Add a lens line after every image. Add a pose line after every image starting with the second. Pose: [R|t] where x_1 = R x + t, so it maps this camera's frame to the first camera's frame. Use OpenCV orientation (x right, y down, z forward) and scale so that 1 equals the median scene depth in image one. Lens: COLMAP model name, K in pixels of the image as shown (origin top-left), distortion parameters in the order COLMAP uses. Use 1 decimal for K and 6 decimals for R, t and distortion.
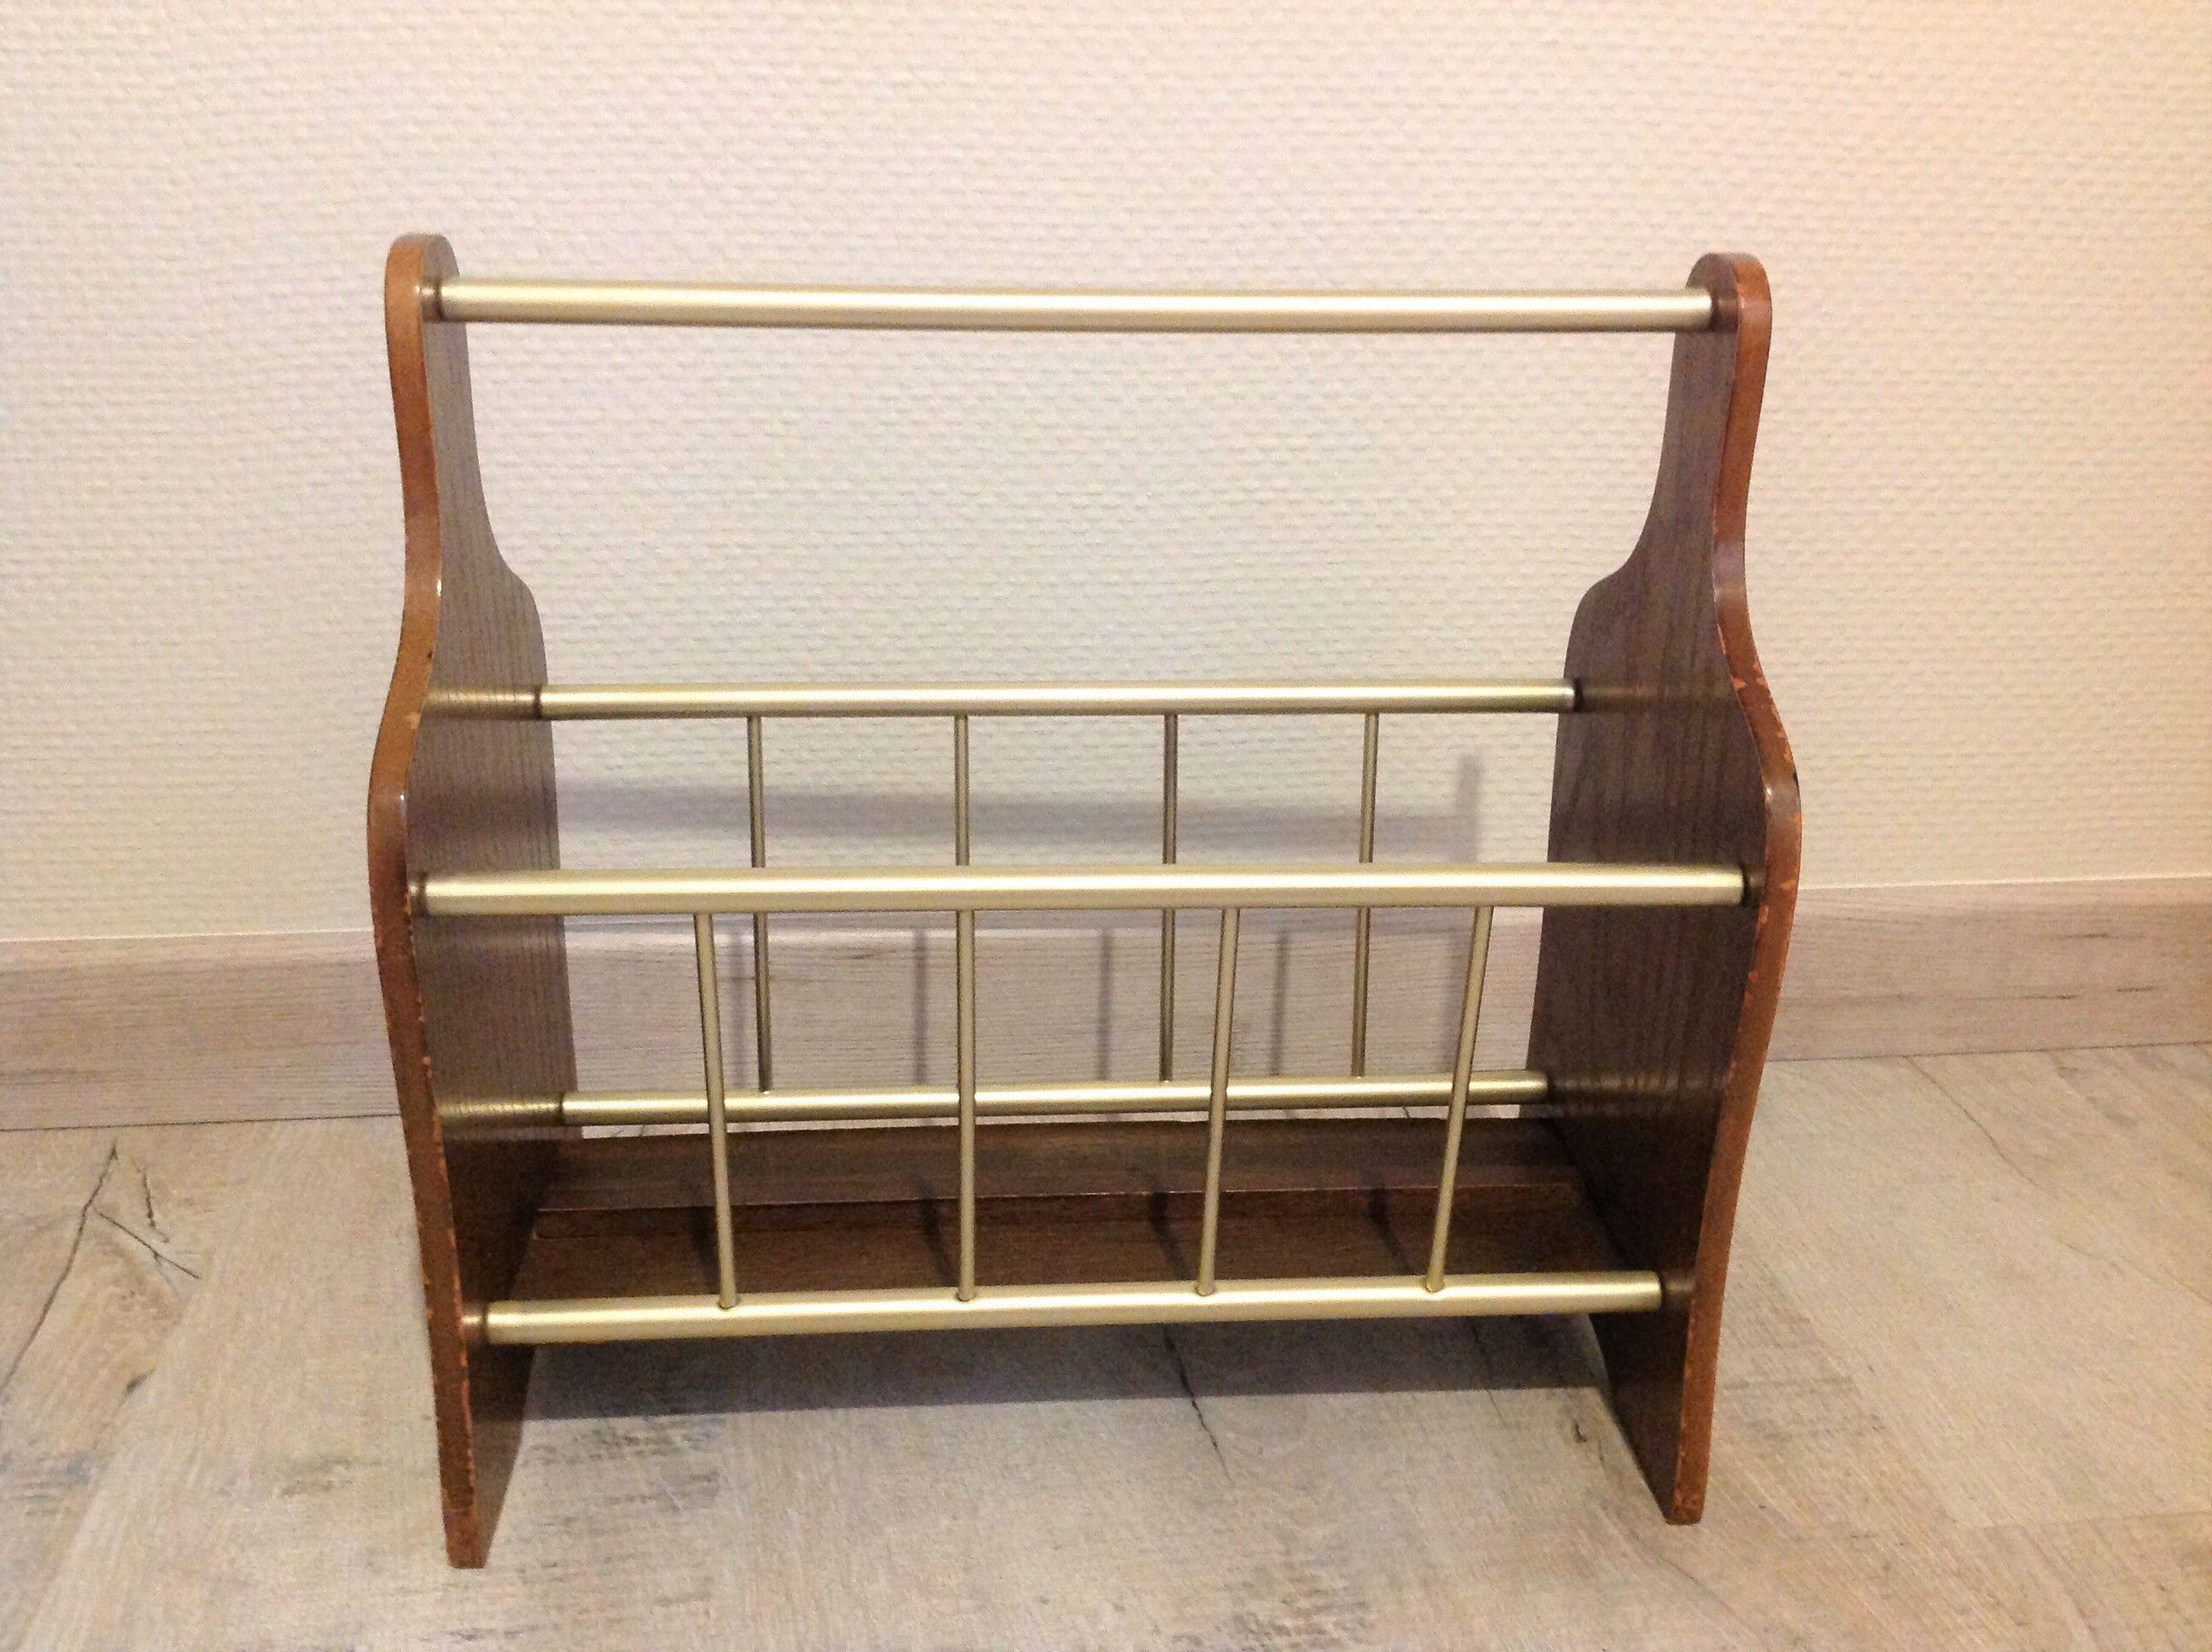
lens RADIAL K [[2066.6, 0, 1090.4], [0, 2066.6, 864.4], [0, 0, 1]] dist [0.109174, -0.234350]
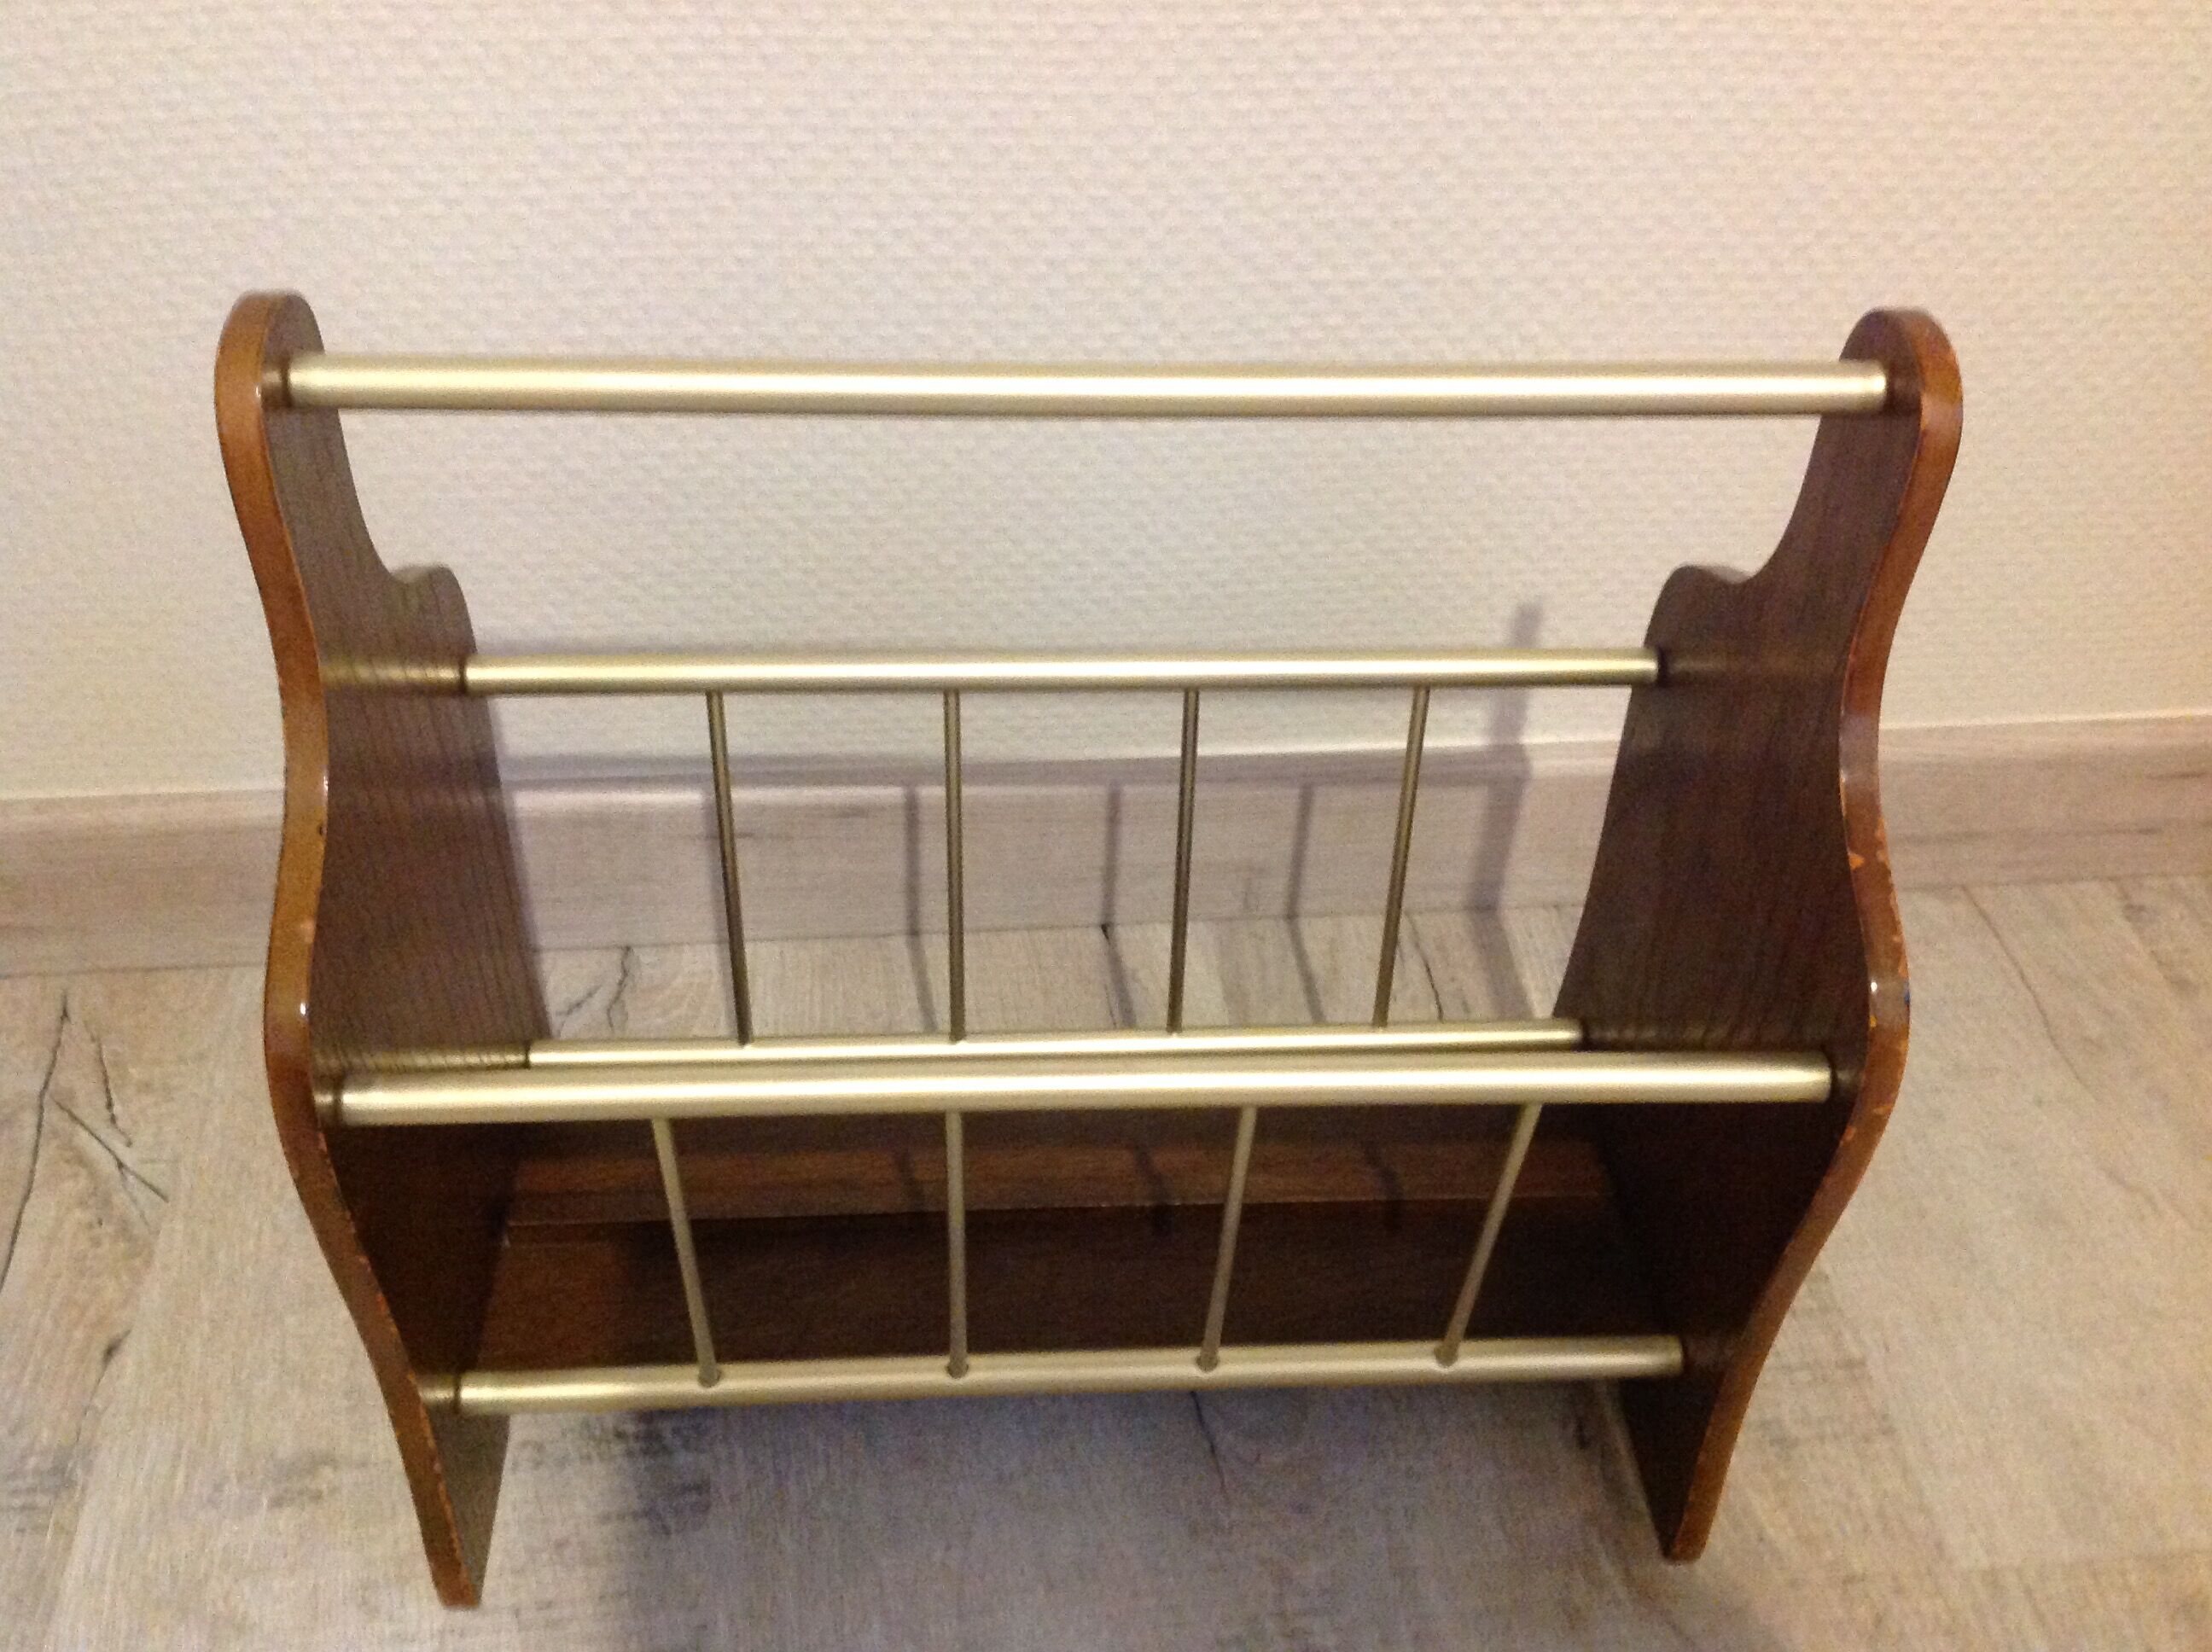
lens RADIAL K [[2066.6, 0, 1090.4], [0, 2066.6, 864.4], [0, 0, 1]] dist [0.109174, -0.234350]
pose [[0.999841, 0.017841, -0.000606, -0.002315], [-0.016620, 0.942752, 0.333081, -0.309584], [0.006514, -0.333018, 0.942898, 0.160817]]
